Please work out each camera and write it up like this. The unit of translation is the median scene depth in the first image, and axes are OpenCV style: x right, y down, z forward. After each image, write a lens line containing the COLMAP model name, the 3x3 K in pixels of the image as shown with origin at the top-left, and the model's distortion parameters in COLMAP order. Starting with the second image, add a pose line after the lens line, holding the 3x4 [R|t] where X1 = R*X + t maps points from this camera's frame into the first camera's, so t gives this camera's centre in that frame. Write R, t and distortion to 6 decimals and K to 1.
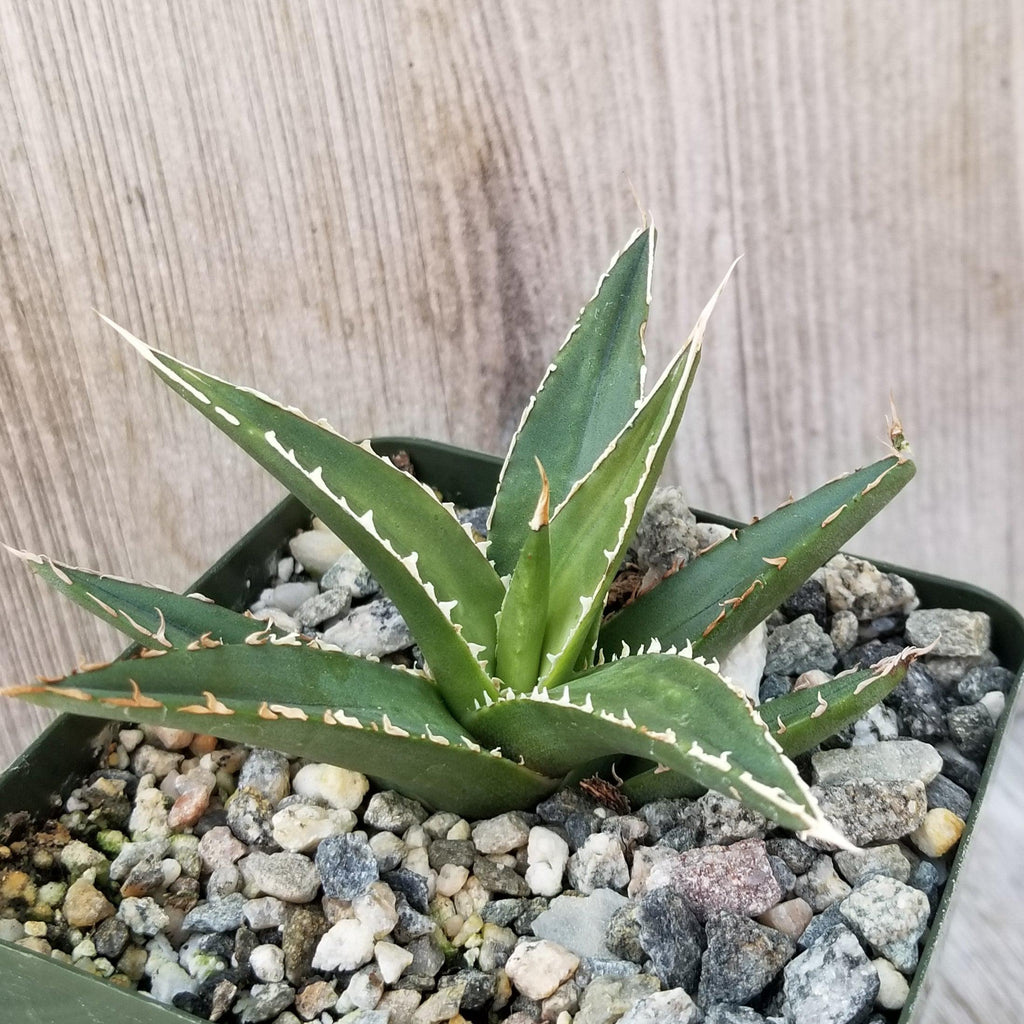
lens RADIAL K [[1956.2, 0, 716.5], [0, 1956.2, 511.3], [0, 0, 1]] dist [0.155396, -0.282673]
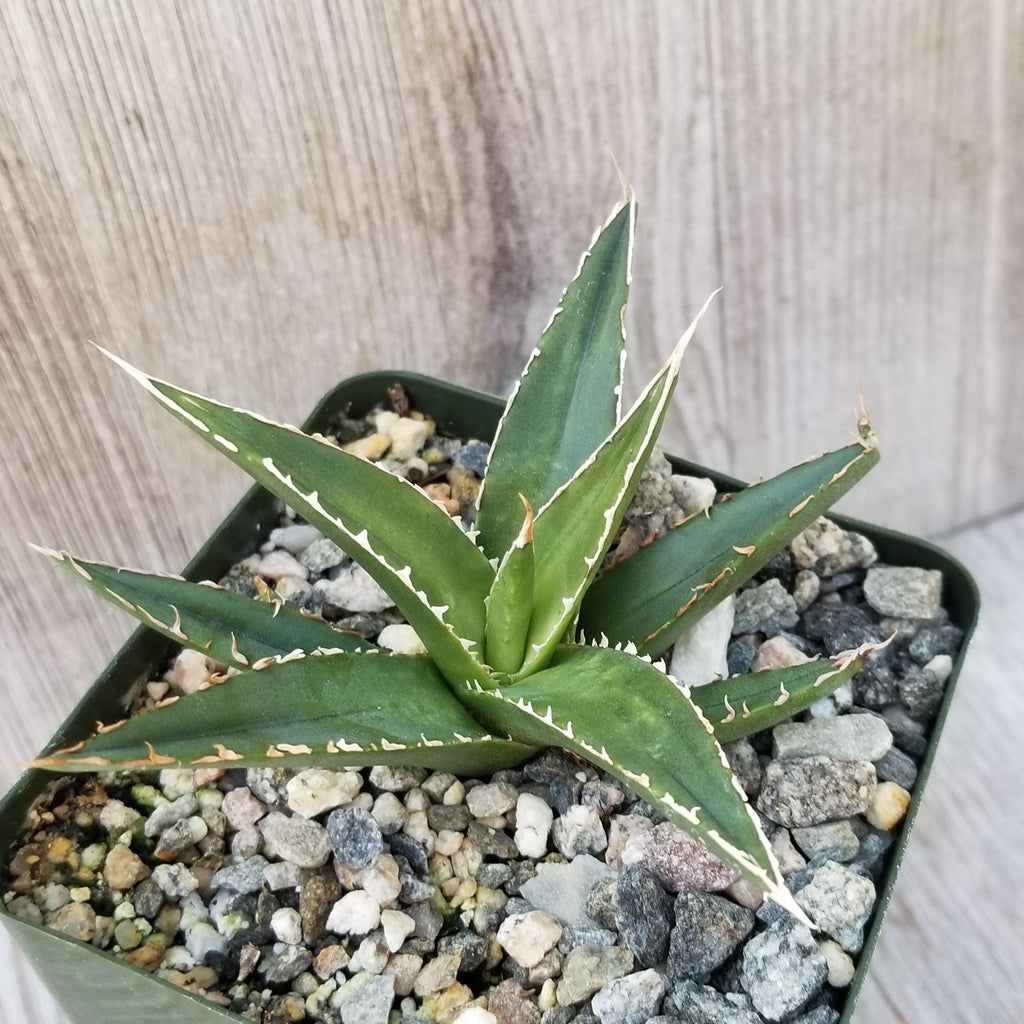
lens RADIAL K [[1695.8, 0, 658.0], [0, 1695.8, 608.7], [0, 0, 1]] dist [0.156060, -0.310777]
pose [[0.999720, 0.017562, -0.015882, -0.002262], [-0.013052, 0.968361, 0.249213, -0.180299], [0.019756, -0.248936, 0.968318, 0.094706]]
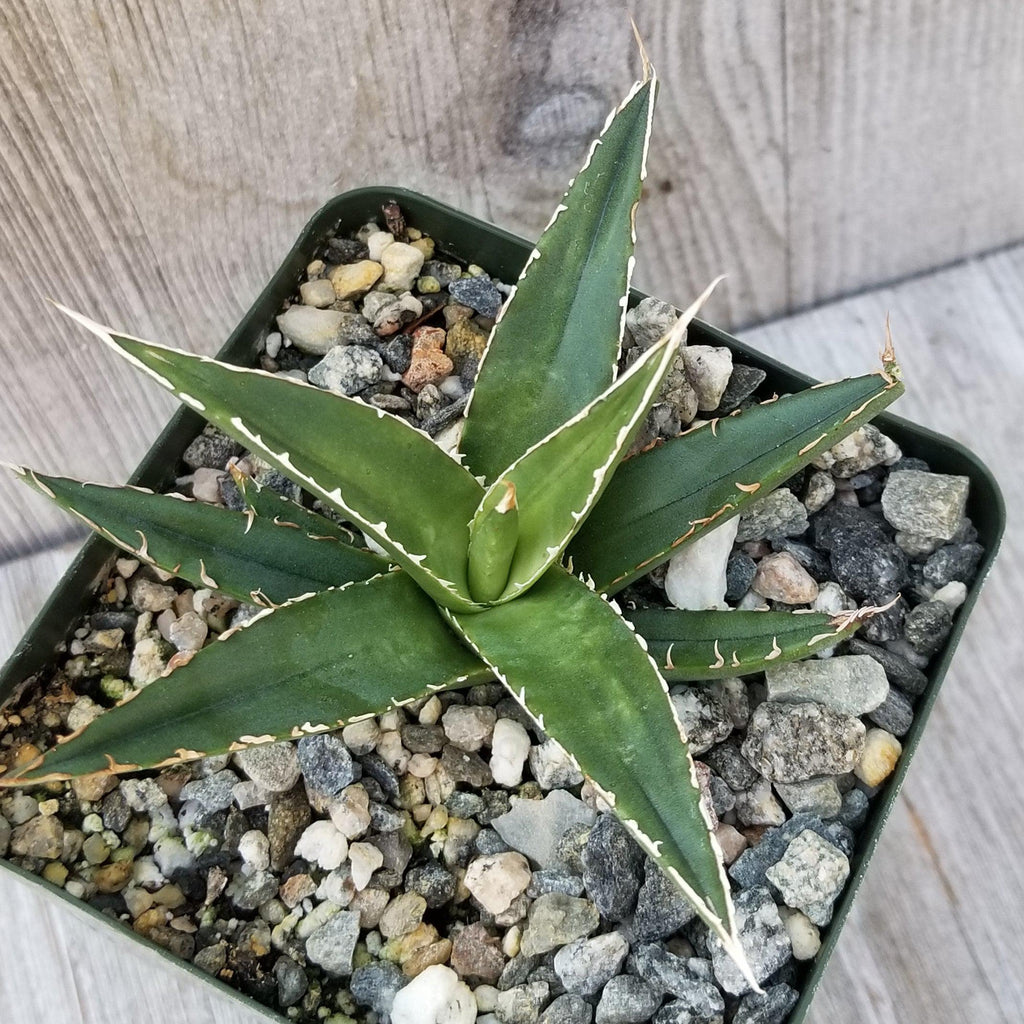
lens RADIAL K [[1975.1, 0, 672.5], [0, 1975.1, 512.0], [0, 0, 1]] dist [0.143021, -0.216708]
pose [[0.995388, 0.089295, -0.035068, 0.029017], [-0.061714, 0.875879, 0.478567, -0.459279], [0.073449, -0.474196, 0.877350, 0.109825]]
